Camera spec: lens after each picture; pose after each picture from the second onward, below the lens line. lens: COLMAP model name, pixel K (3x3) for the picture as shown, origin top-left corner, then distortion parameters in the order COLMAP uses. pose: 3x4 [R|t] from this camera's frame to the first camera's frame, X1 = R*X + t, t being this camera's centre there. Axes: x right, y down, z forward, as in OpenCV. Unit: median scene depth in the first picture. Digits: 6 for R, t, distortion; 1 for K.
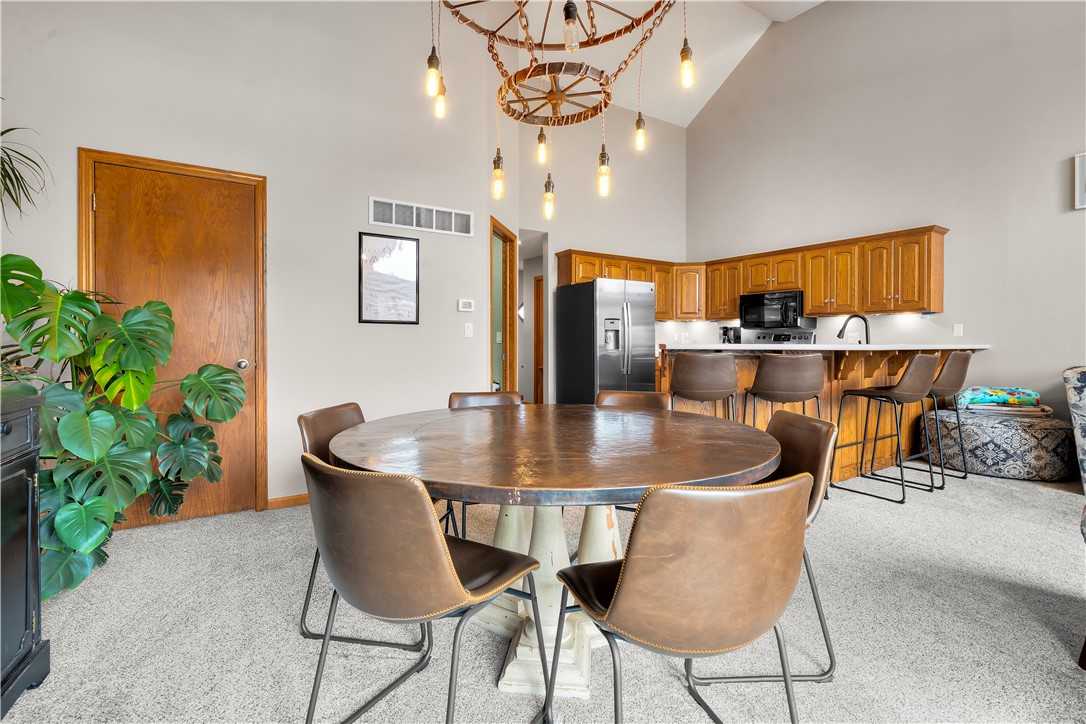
lens RADIAL K [[499.0, 0, 541.1], [0, 499.0, 346.2], [0, 0, 1]] dist [-0.001151, 0.000549]
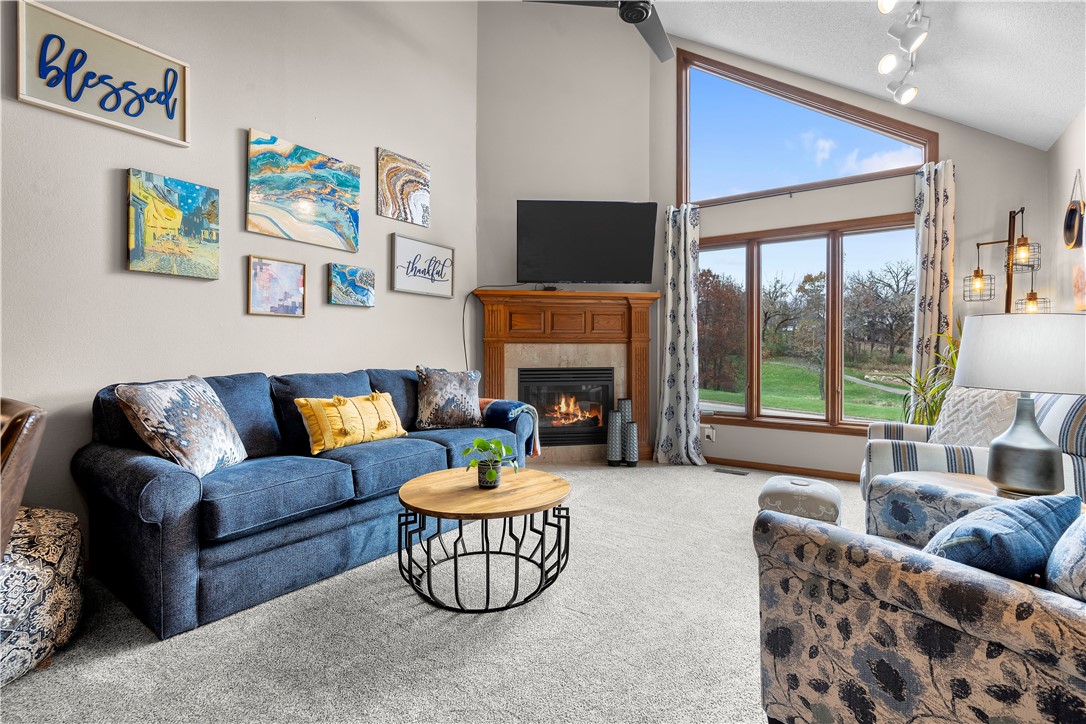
lens RADIAL K [[499.0, 0, 541.1], [0, 499.0, 346.2], [0, 0, 1]] dist [-0.001151, 0.000549]
pose [[-0.375207, 0.002517, 0.926938, 0.263405], [0.009025, 0.999959, 0.000937, -0.006430], [-0.926897, 0.008717, -0.375215, 0.483488]]
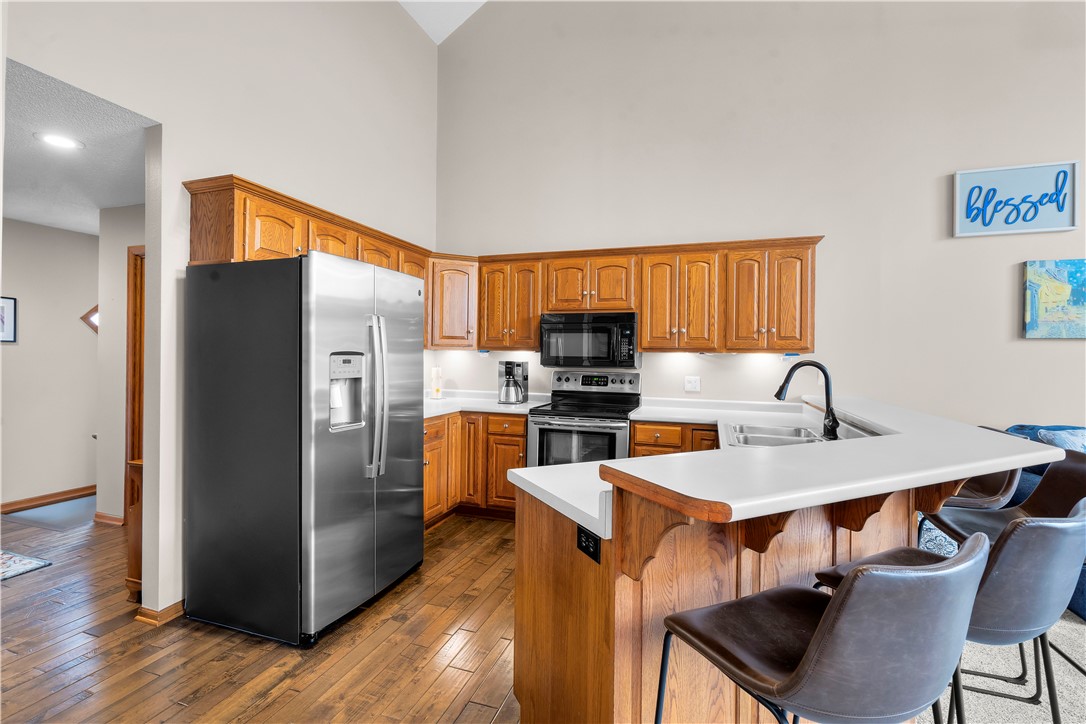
lens RADIAL K [[499.8, 0, 540.4], [0, 499.8, 354.9], [0, 0, 1]] dist [0.001117, 0.000807]
pose [[0.795398, 0.009996, 0.606005, 0.014751], [-0.004927, 0.999938, -0.010028, -0.046662], [-0.606067, 0.004991, 0.795398, 0.531078]]
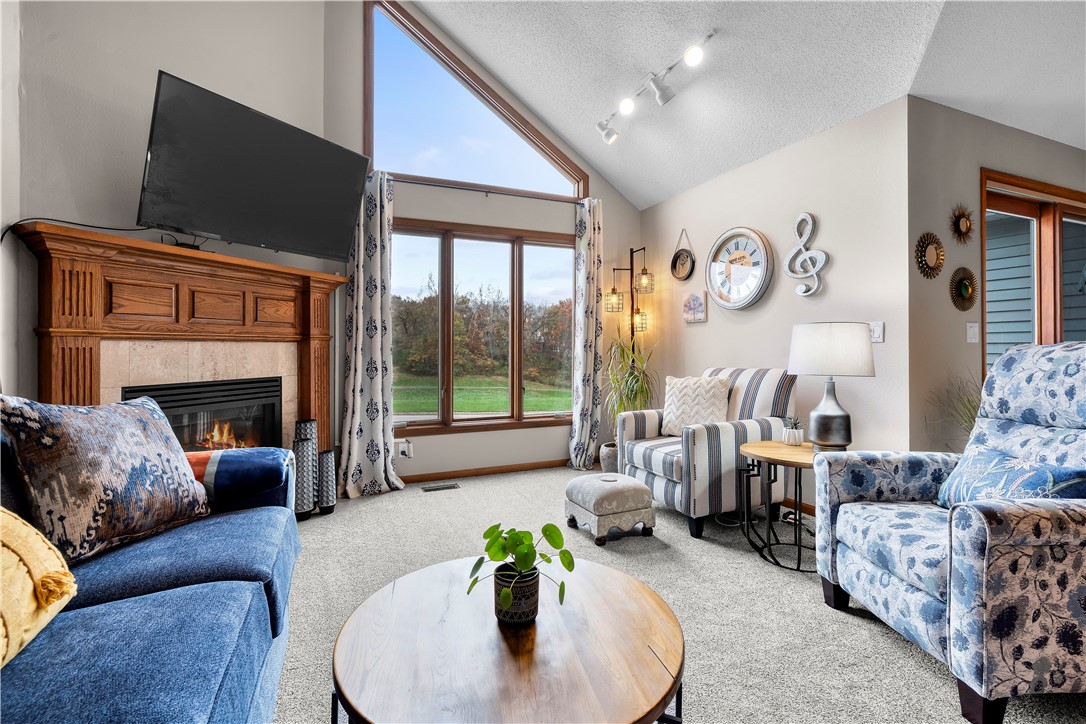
lens RADIAL K [[499.0, 0, 541.1], [0, 499.0, 346.2], [0, 0, 1]] dist [-0.001151, 0.000549]
pose [[-0.984644, 0.003729, 0.174535, 0.599758], [0.004829, 0.999971, 0.005879, -0.006401], [-0.174508, 0.006632, -0.984634, 0.570761]]
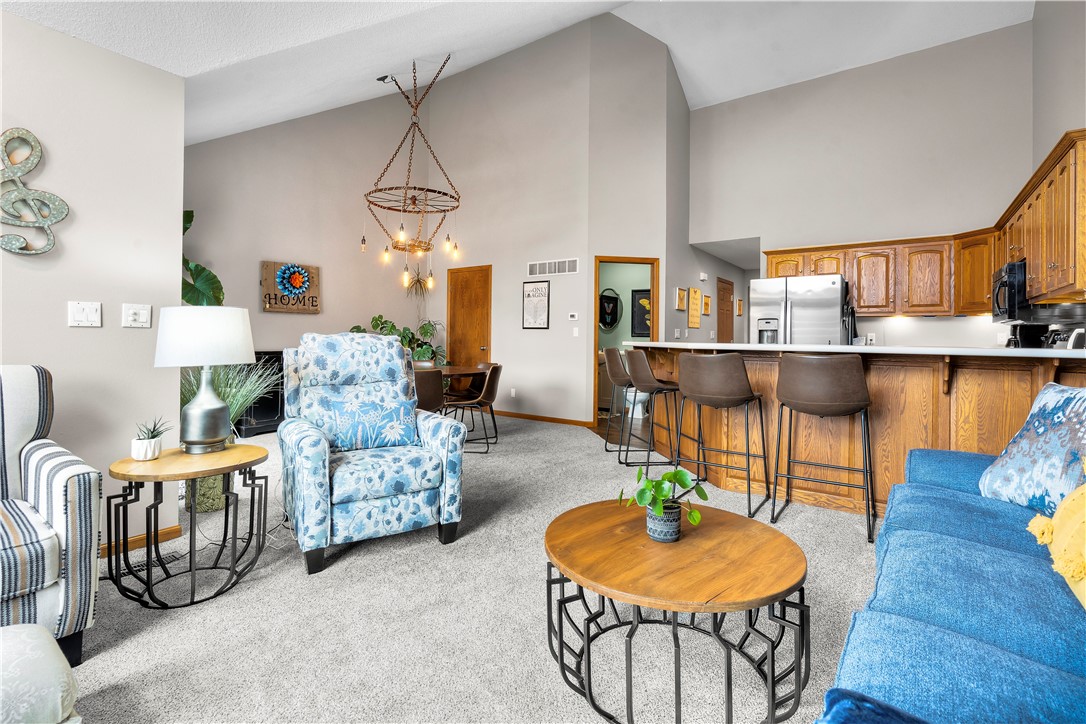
lens RADIAL K [[499.0, 0, 541.1], [0, 499.0, 346.2], [0, 0, 1]] dist [-0.001151, 0.000549]
pose [[0.338804, 0.018025, -0.940684, 0.864722], [-0.021222, 0.999709, 0.011512, -0.002212], [0.940617, 0.016063, 0.339088, 0.236160]]
